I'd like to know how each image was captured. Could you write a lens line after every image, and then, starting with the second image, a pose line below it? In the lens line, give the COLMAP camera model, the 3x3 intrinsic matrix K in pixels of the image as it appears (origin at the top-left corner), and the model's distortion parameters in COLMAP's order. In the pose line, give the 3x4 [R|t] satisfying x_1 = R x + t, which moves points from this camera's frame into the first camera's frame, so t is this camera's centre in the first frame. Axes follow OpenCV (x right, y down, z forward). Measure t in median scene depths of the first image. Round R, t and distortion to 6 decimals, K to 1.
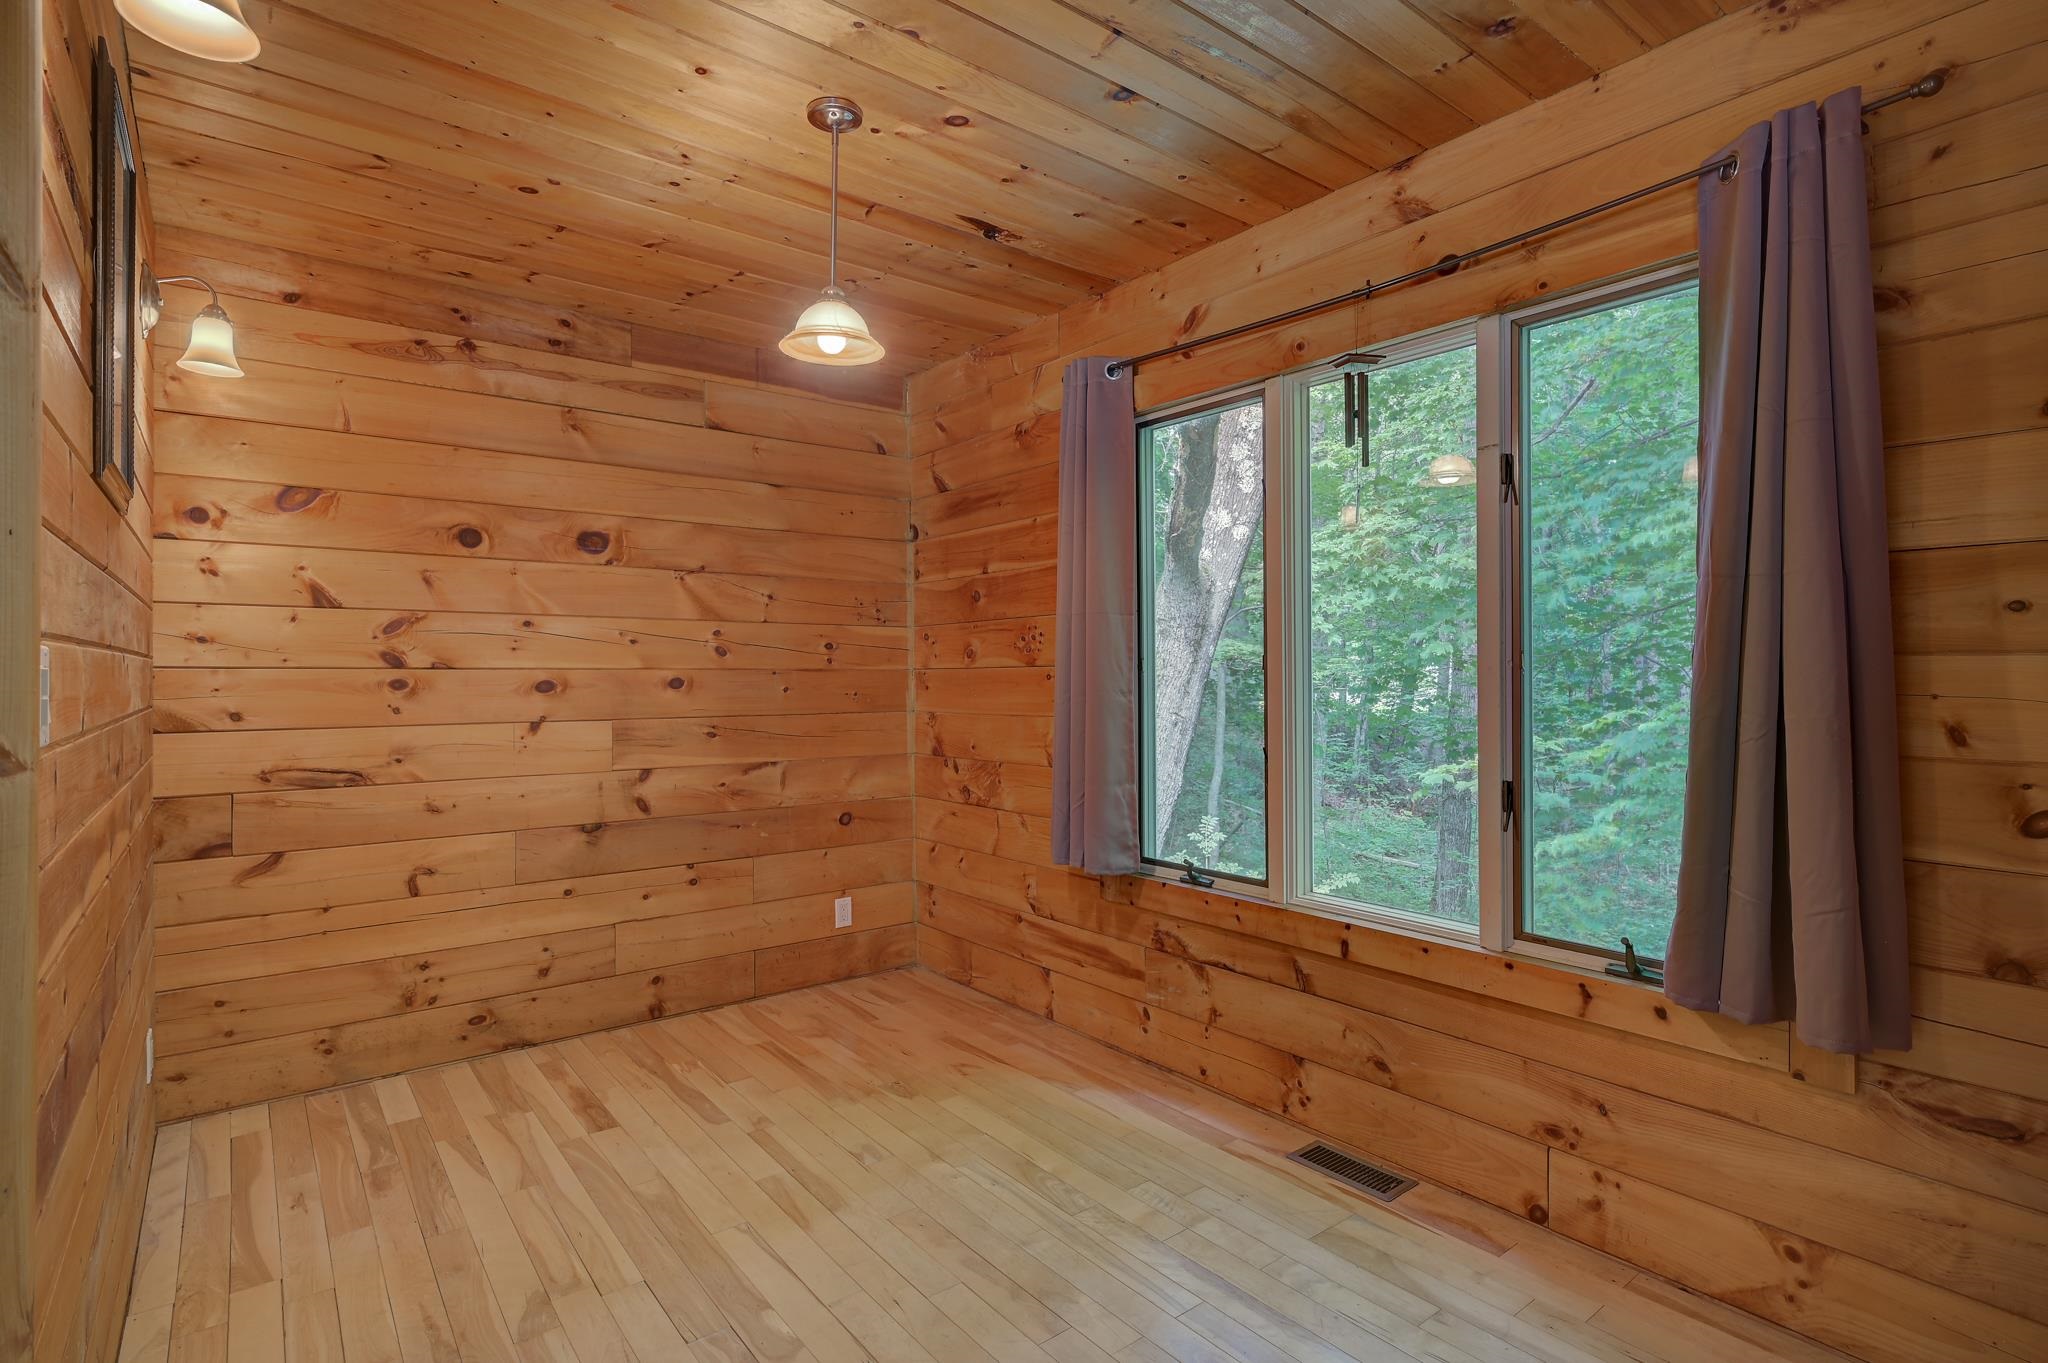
lens RADIAL K [[989.9, 0, 1028.2], [0, 989.9, 671.0], [0, 0, 1]] dist [-0.019622, 0.002213]
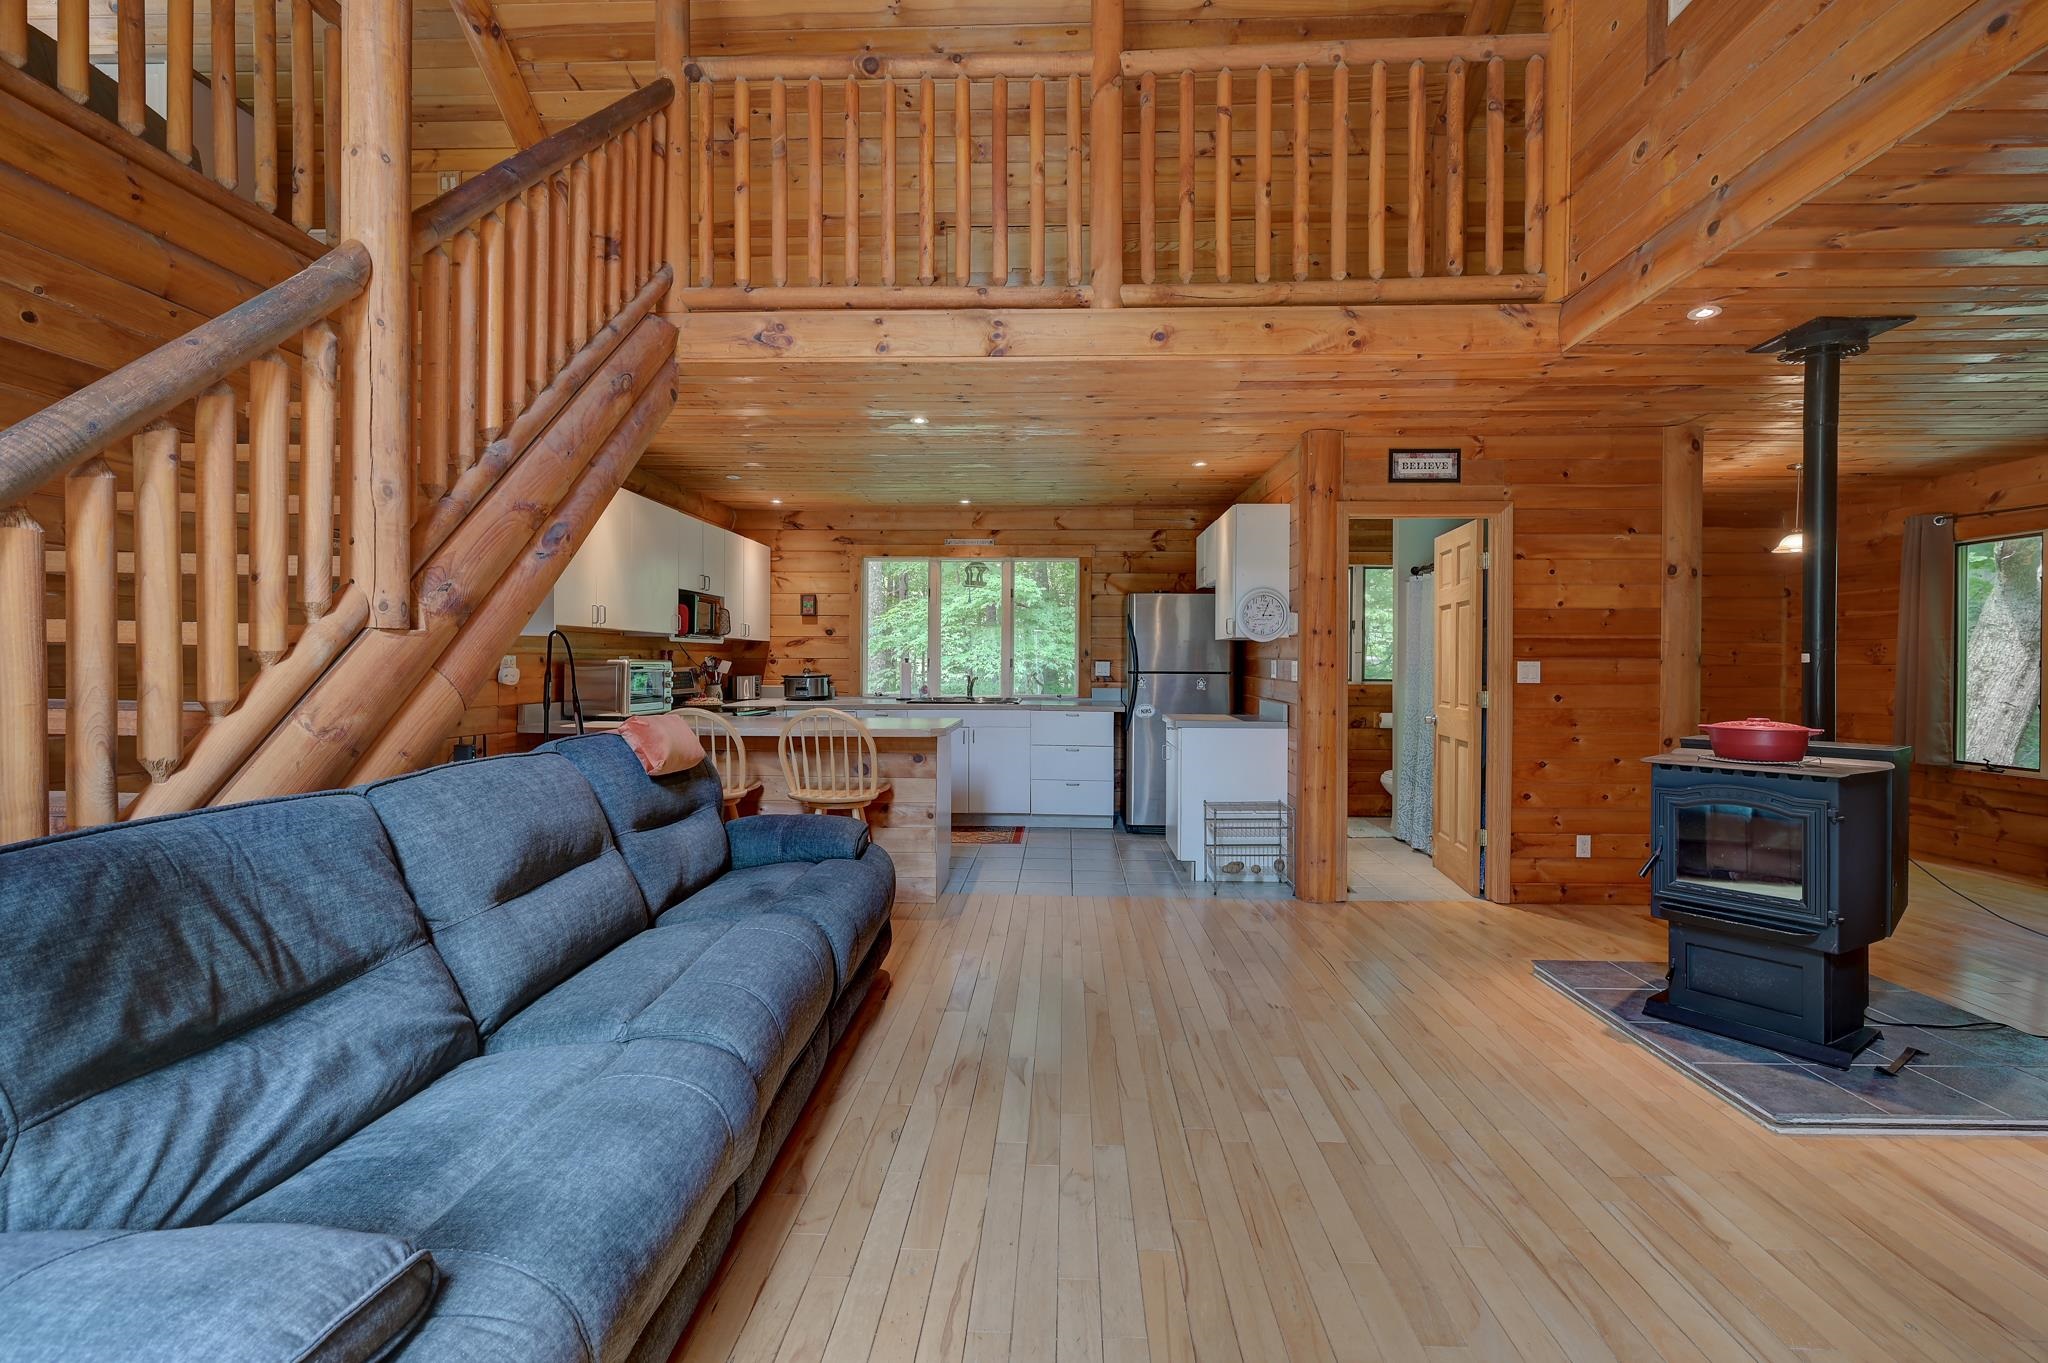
lens RADIAL K [[903.9, 0, 1020.4], [0, 903.9, 672.4], [0, 0, 1]] dist [-0.001553, 0.001137]
pose [[0.763341, 0.014403, -0.645835, -0.172710], [-0.007369, 0.999881, 0.013588, -0.000661], [0.645953, -0.005613, 0.763356, -1.857185]]
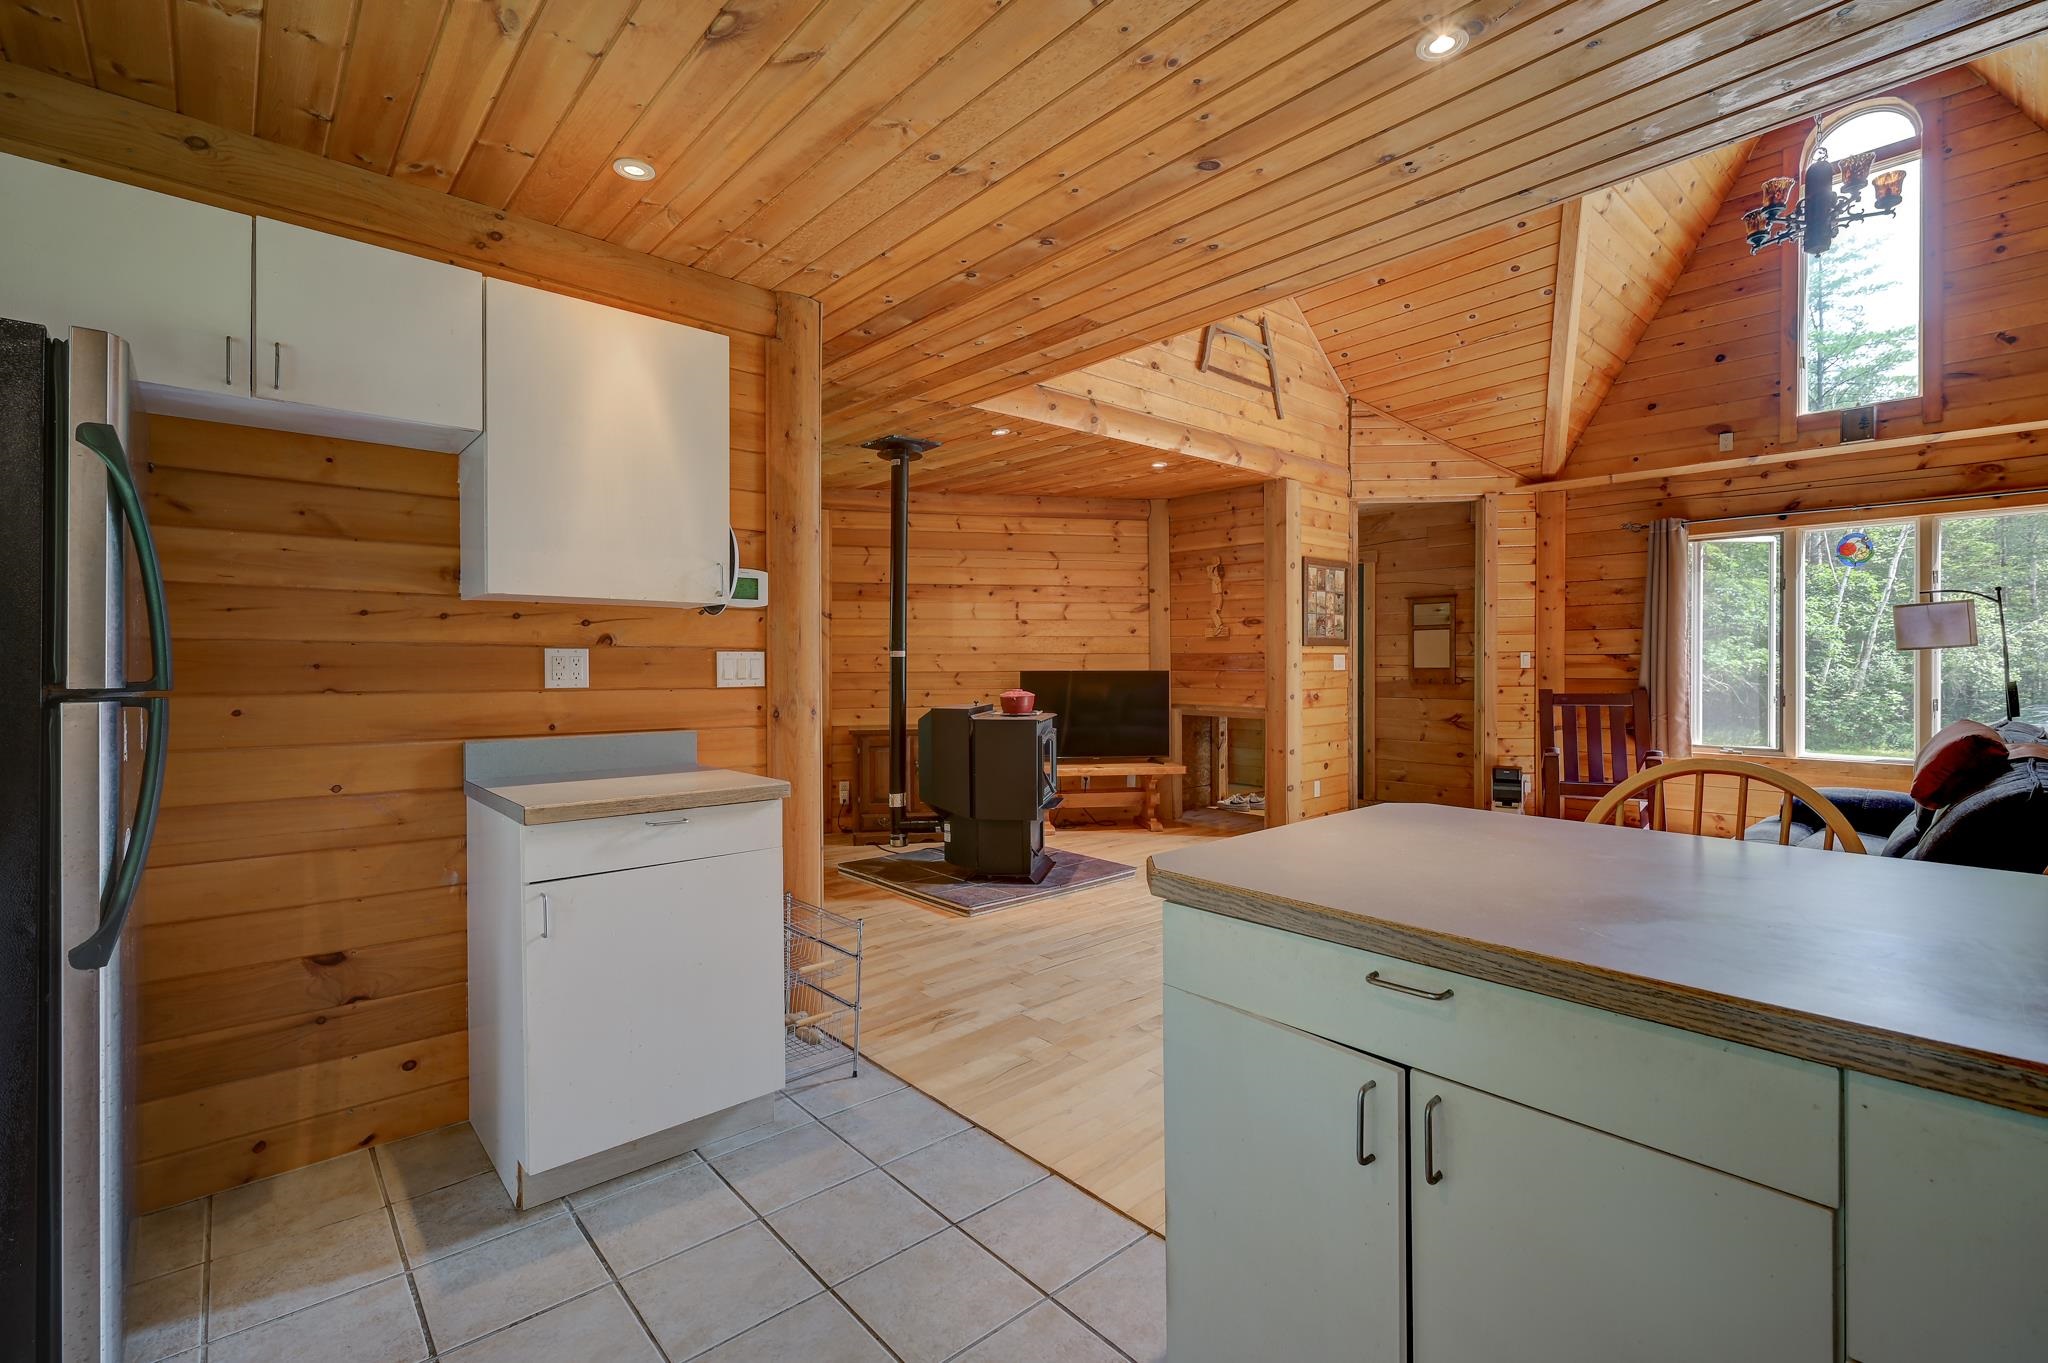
lens RADIAL K [[903.9, 0, 1039.3], [0, 903.9, 670.7], [0, 0, 1]] dist [-0.001553, 0.001137]
pose [[-0.077645, -0.003516, 0.996975, -2.036528], [0.003704, 0.999986, 0.003815, 0.017788], [-0.996974, 0.003989, -0.077631, -0.361066]]
